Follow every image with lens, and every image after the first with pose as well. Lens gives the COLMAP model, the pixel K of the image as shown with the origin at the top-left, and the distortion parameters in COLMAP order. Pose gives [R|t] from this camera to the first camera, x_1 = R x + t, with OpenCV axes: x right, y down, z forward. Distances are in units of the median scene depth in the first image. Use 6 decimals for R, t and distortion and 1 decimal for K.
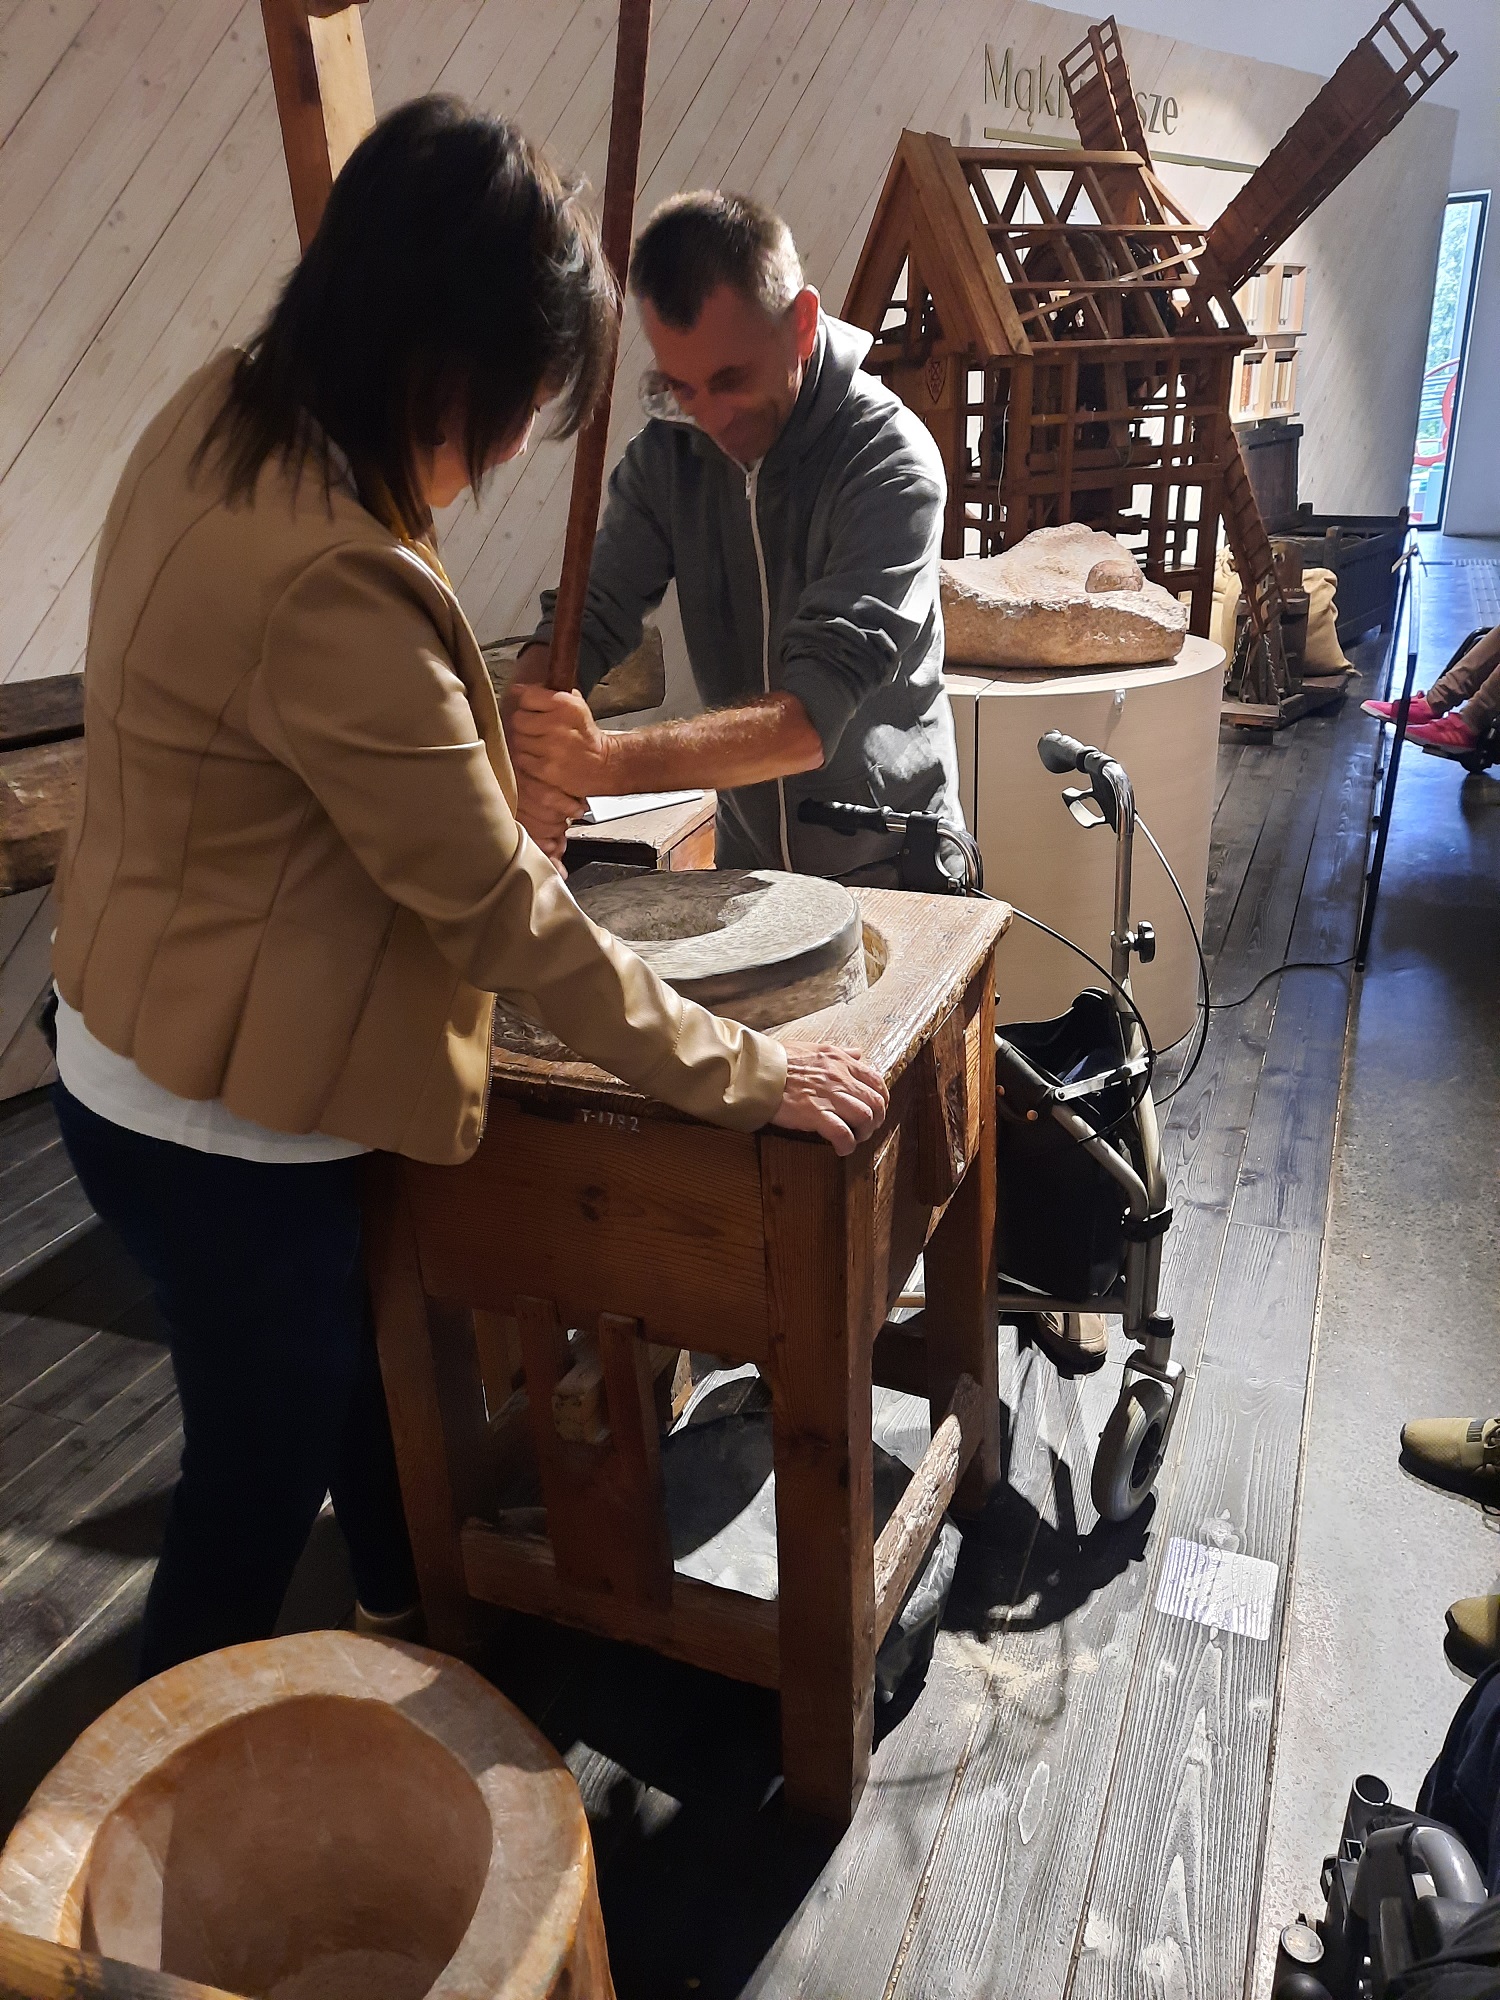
lens RADIAL K [[1459.8, 0, 750.0], [0, 1459.8, 1000.0], [0, 0, 1]] dist [0.083253, -0.100058]
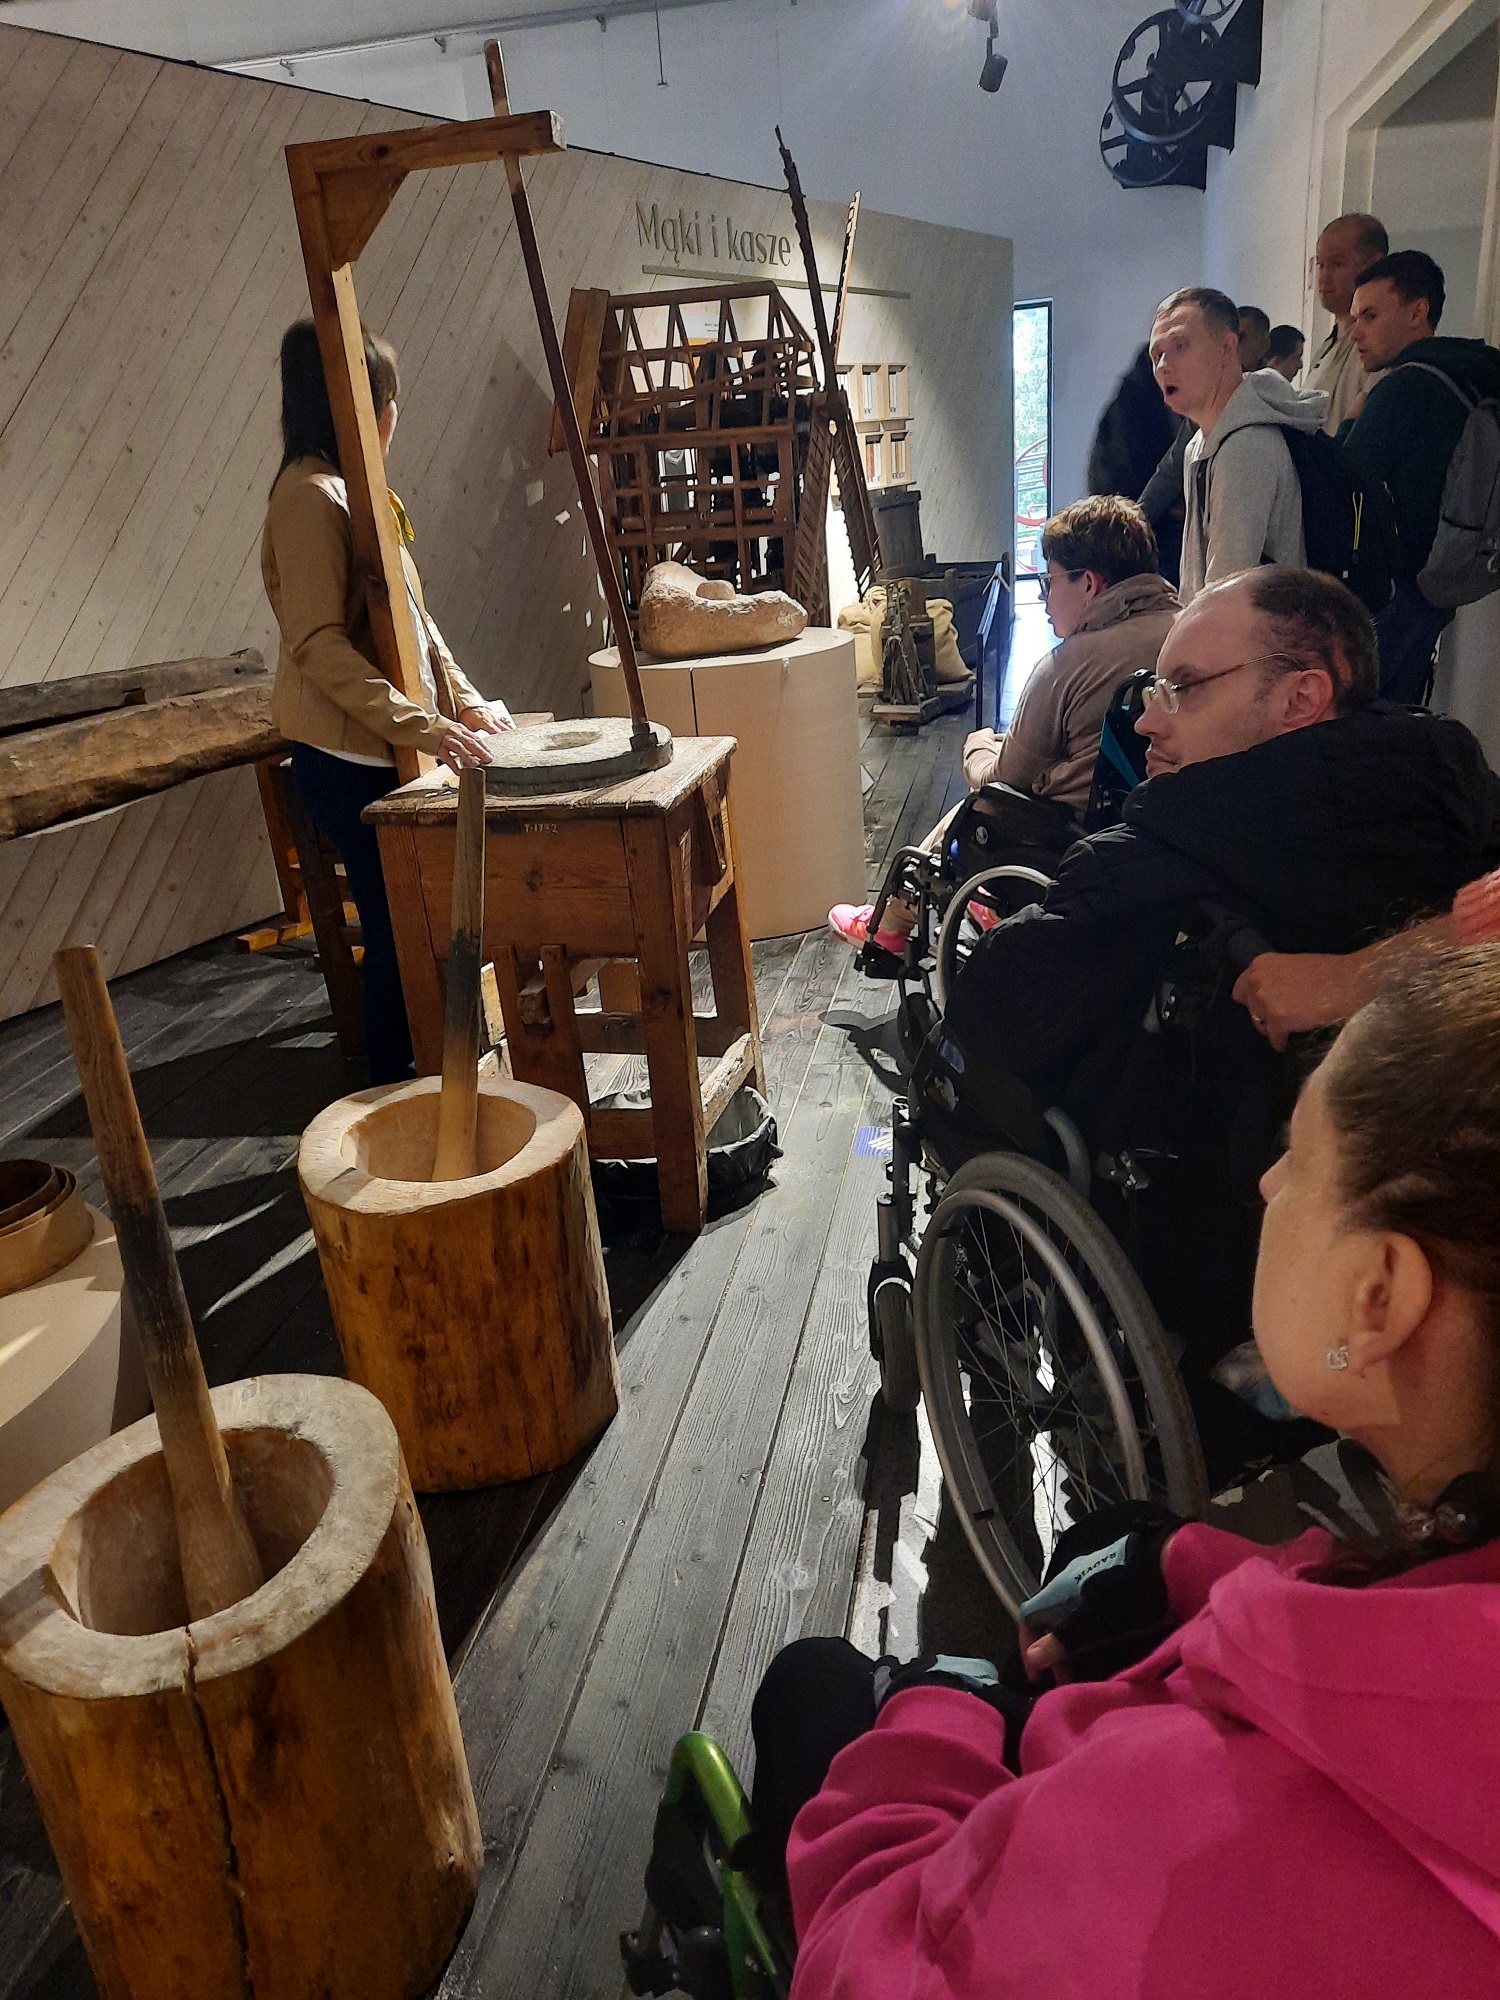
lens RADIAL K [[1488.5, 0, 775.8], [0, 1488.5, 990.1], [0, 0, 1]] dist [0.086357, -0.136427]
pose [[0.974230, -0.097629, 0.203336, -0.050236], [0.109922, 0.992680, -0.050043, 0.098636], [-0.196962, 0.071104, 0.977829, -0.224789]]
